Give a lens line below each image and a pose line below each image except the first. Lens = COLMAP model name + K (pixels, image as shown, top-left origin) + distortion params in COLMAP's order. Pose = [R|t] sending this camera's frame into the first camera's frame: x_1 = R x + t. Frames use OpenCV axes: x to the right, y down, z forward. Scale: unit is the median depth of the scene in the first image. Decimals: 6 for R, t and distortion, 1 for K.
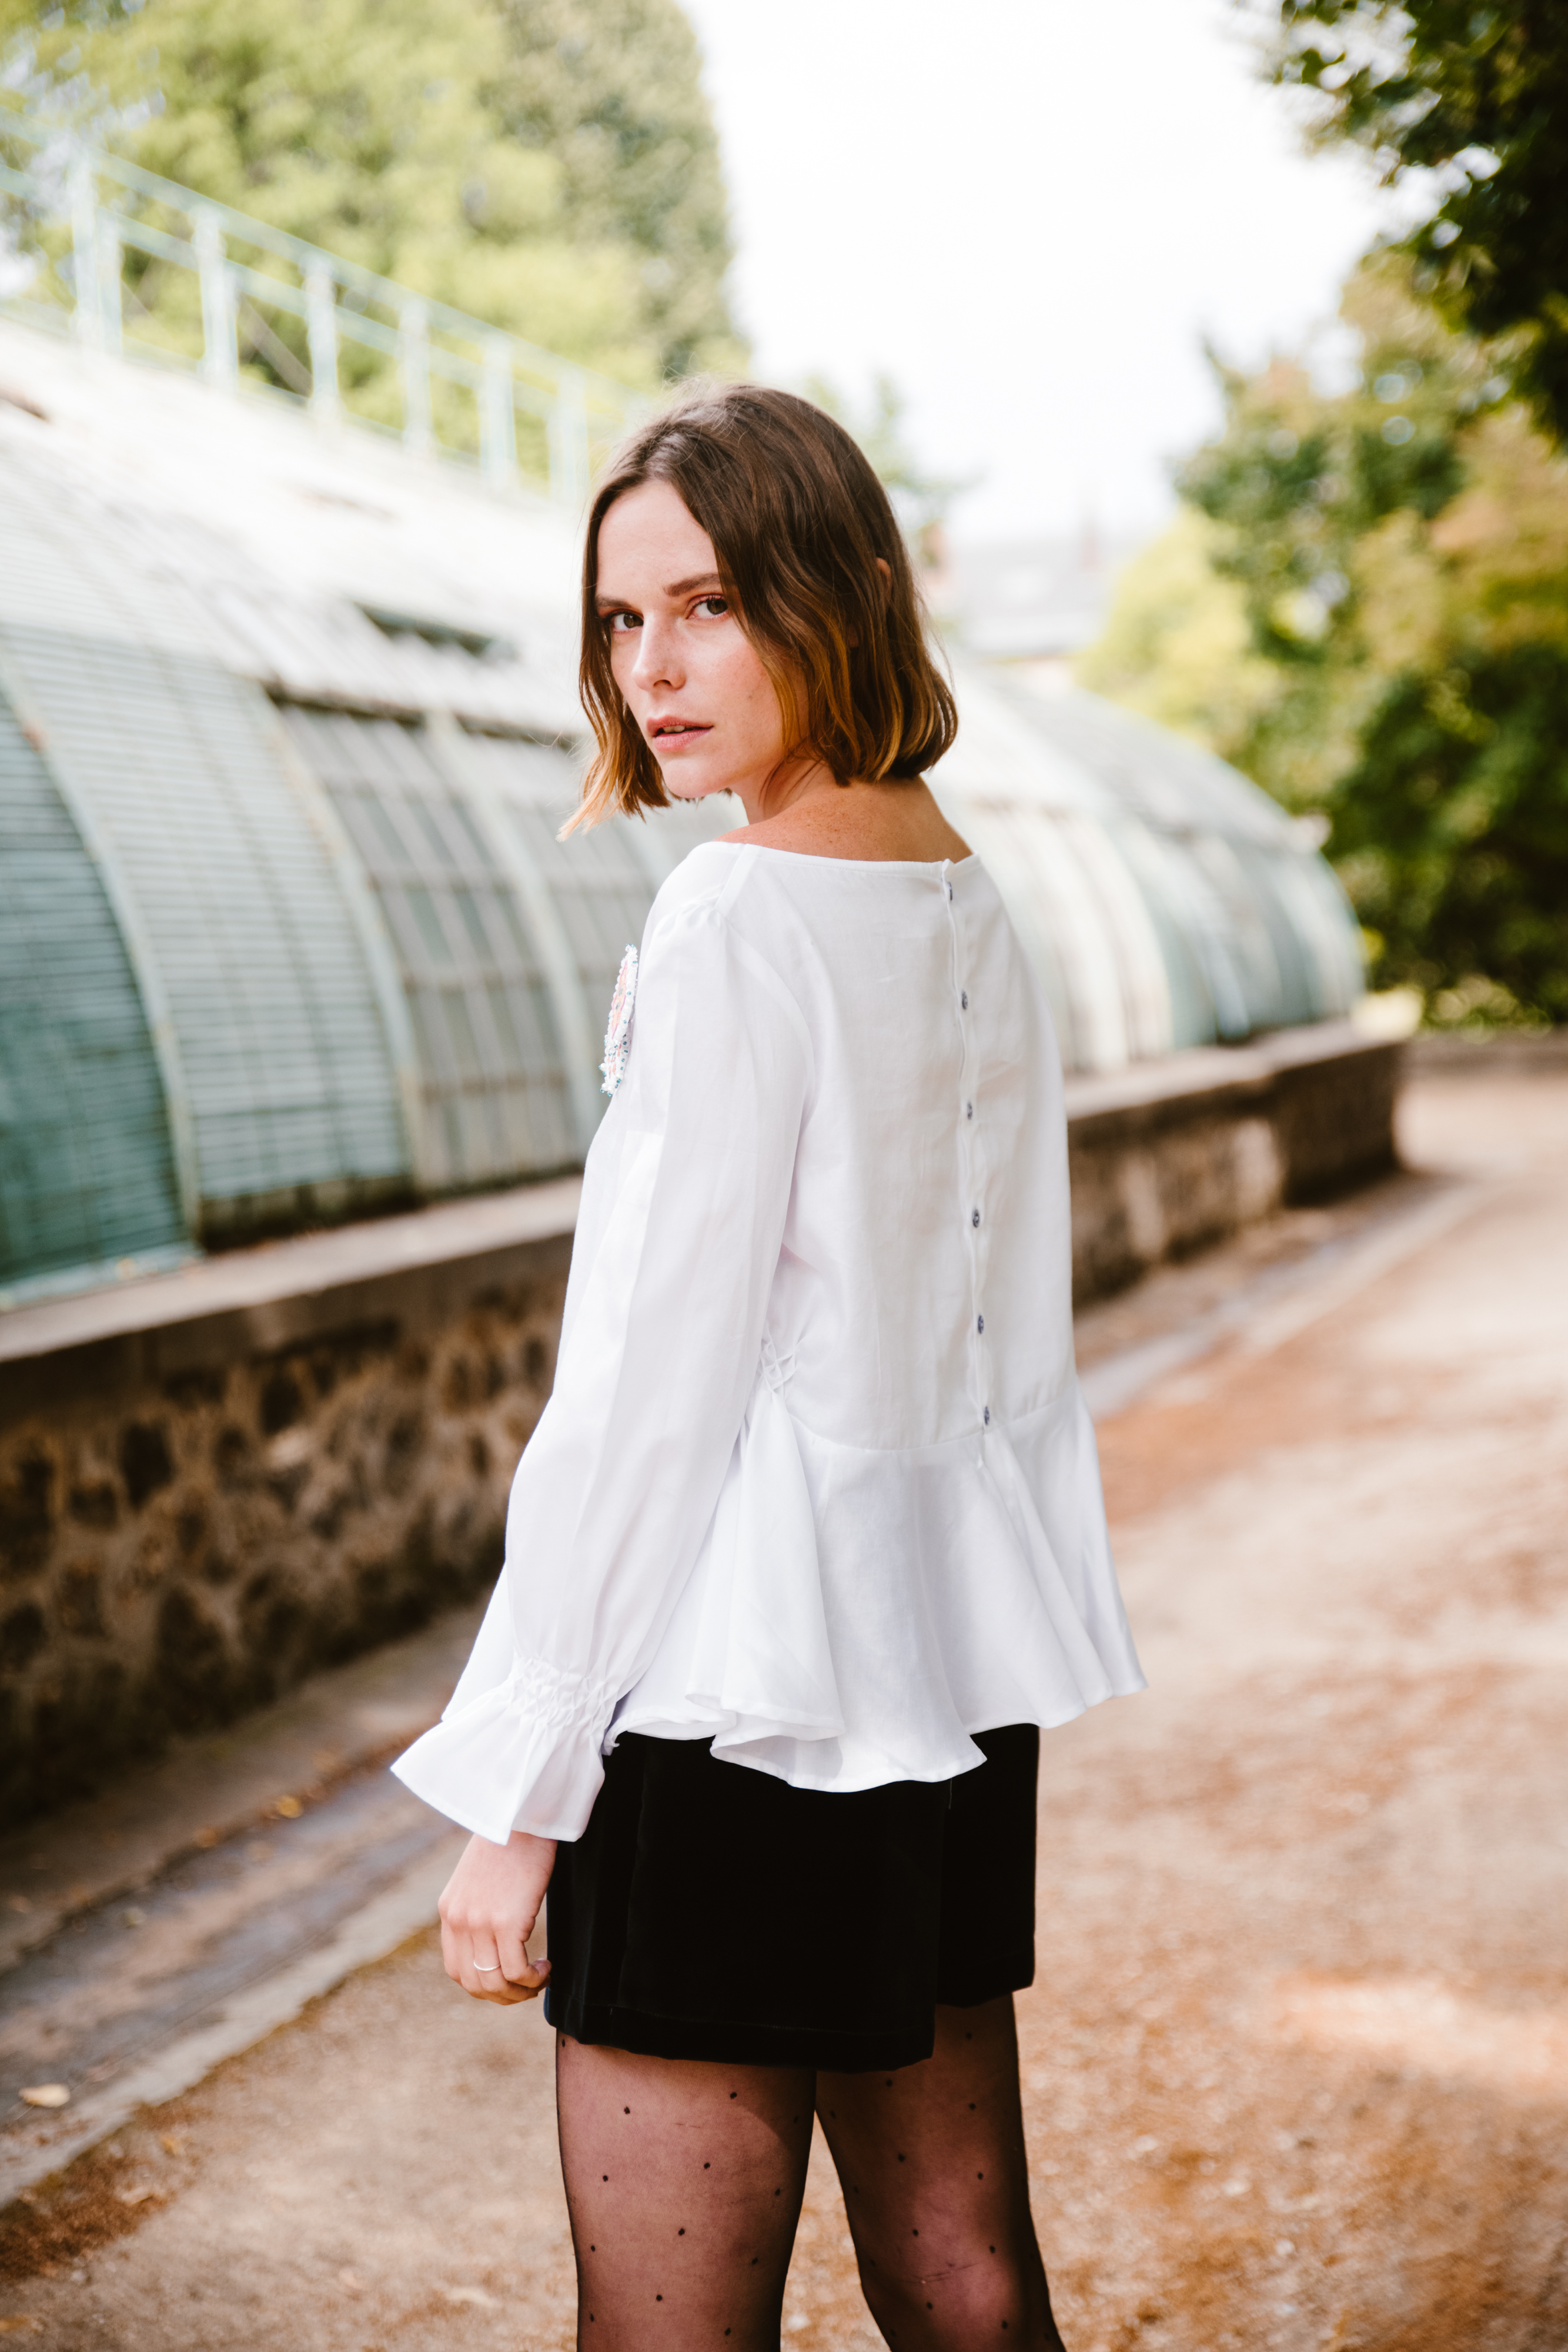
lens RADIAL K [[3666.9, 0, 785.3], [0, 3666.9, 1176.5], [0, 0, 1]] dist [0.013387, -0.029344]
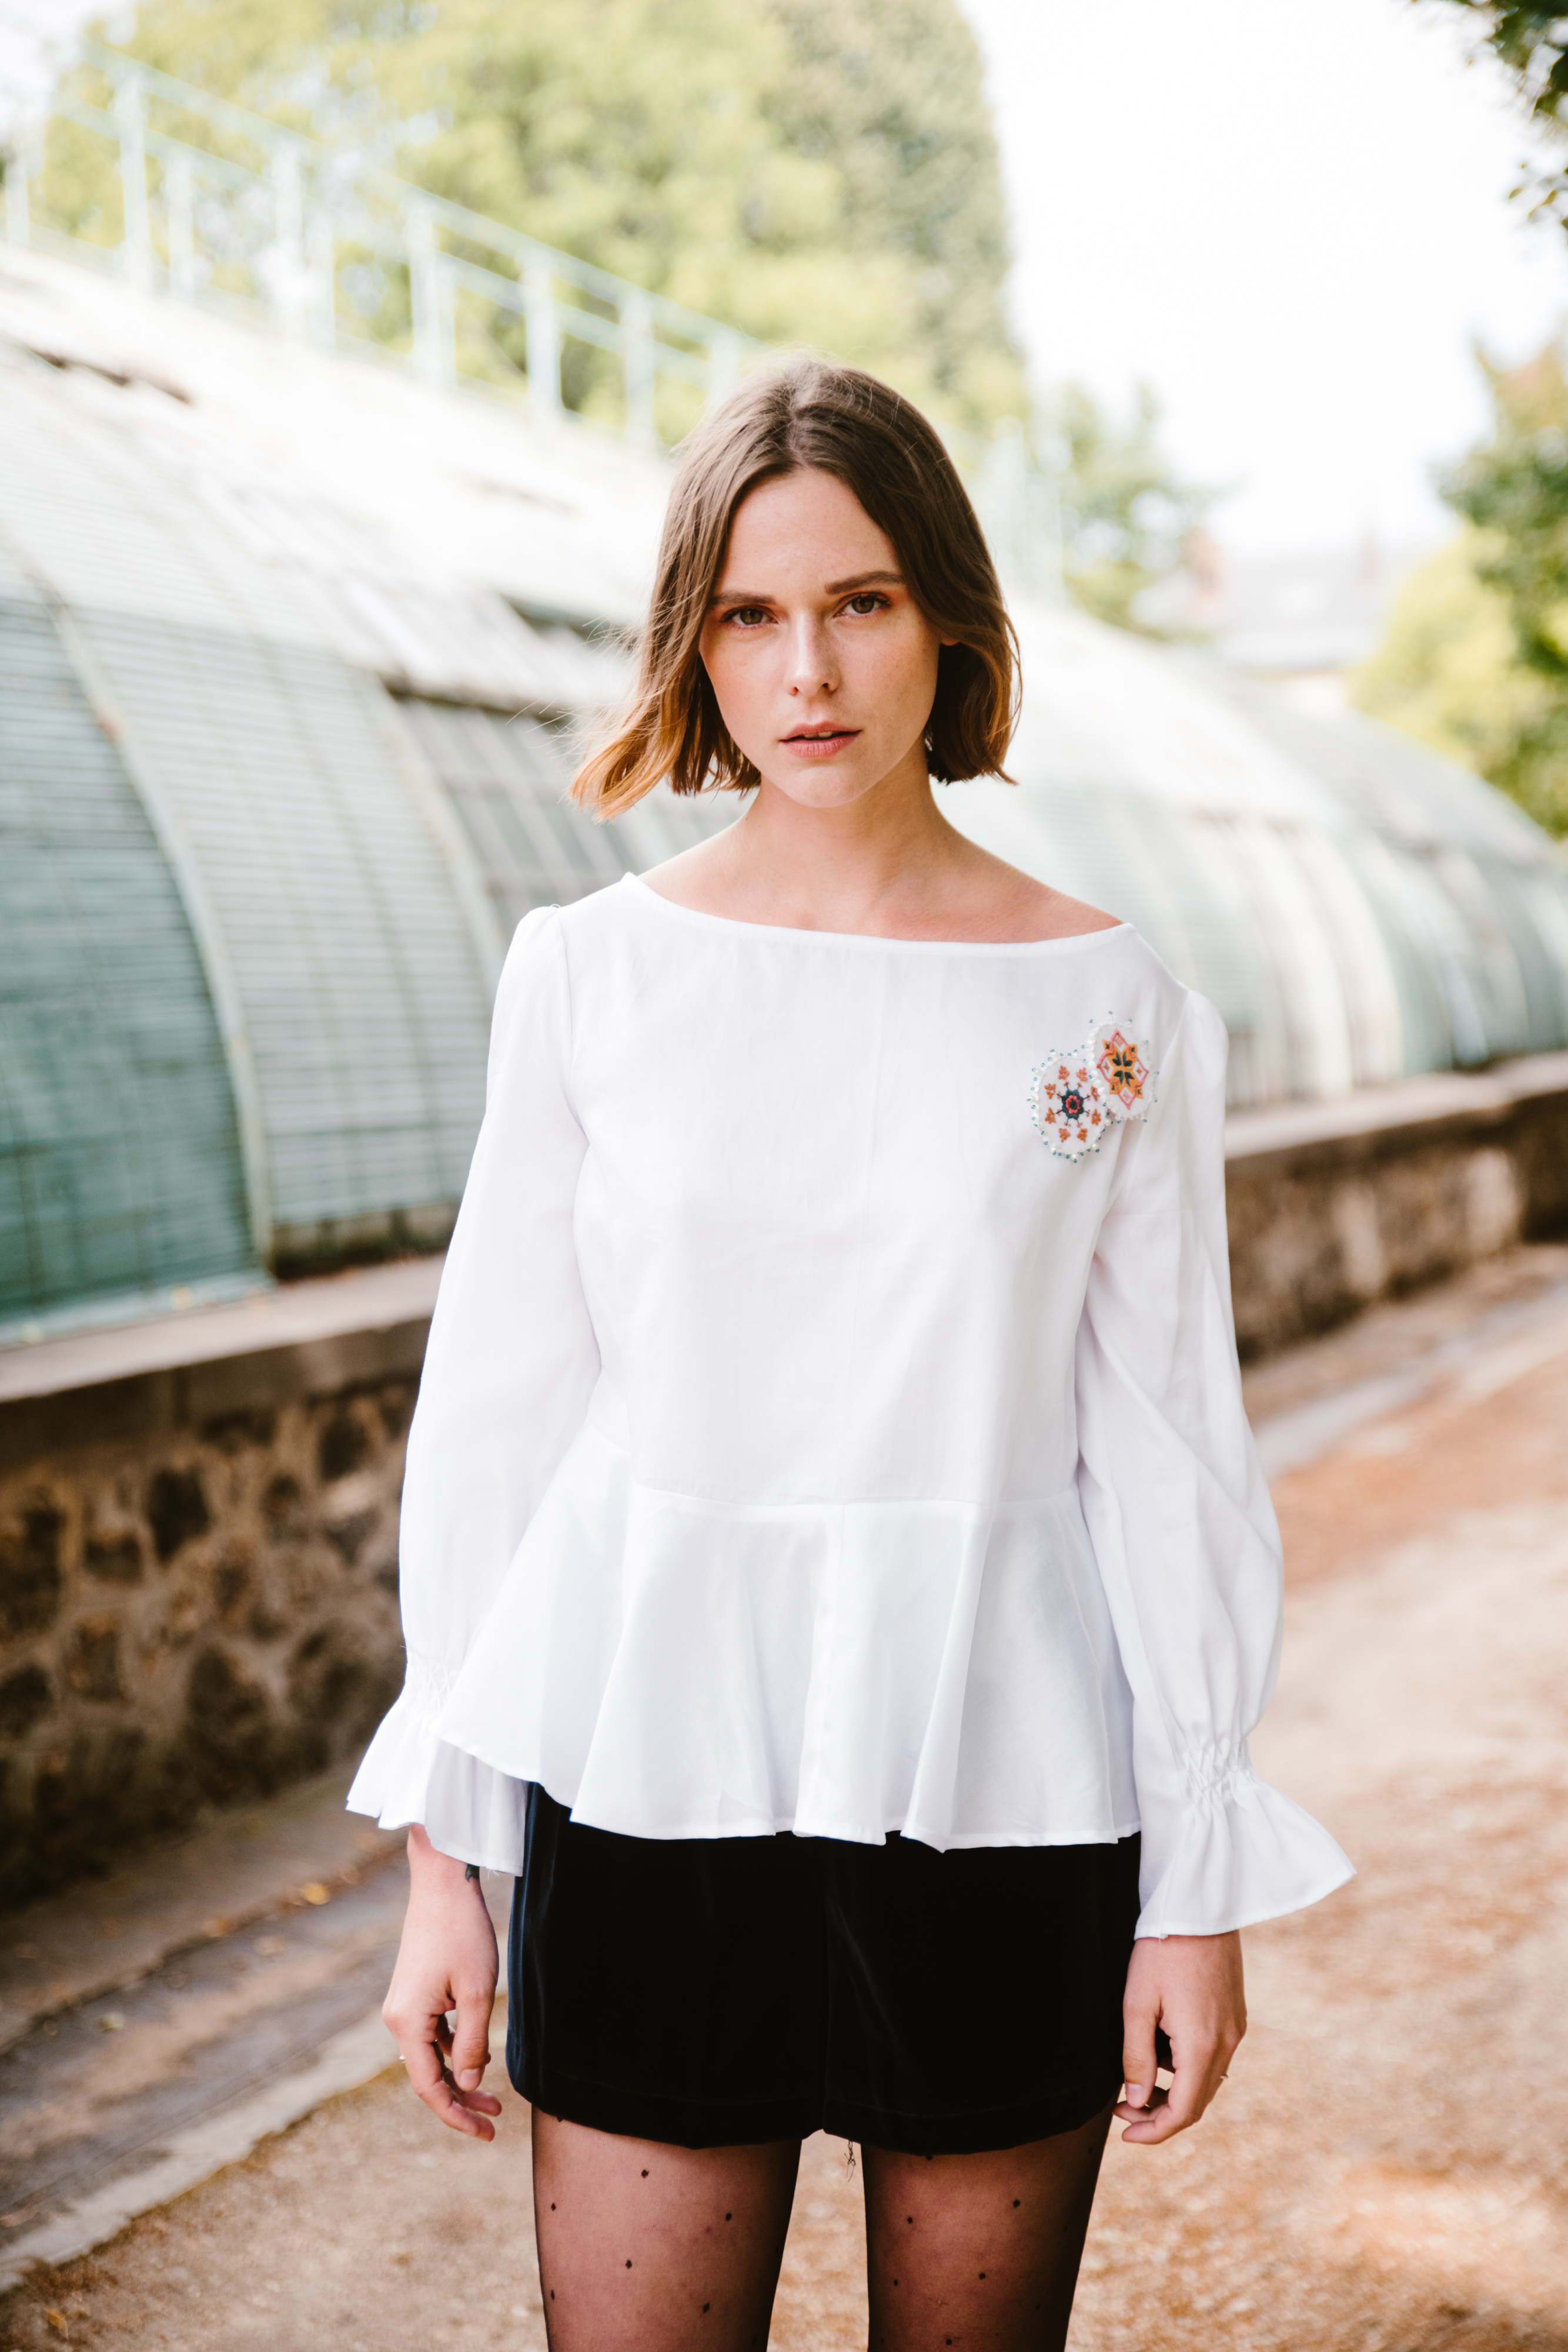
lens RADIAL K [[3603.9, 0, 782.2], [0, 3603.9, 1148.2], [0, 0, 1]] dist [0.043123, -0.018597]
pose [[0.996211, 0.018169, -0.085047, 0.046564], [-0.019054, 0.999772, -0.009604, -0.006686], [0.084854, 0.011188, 0.996331, 0.094556]]
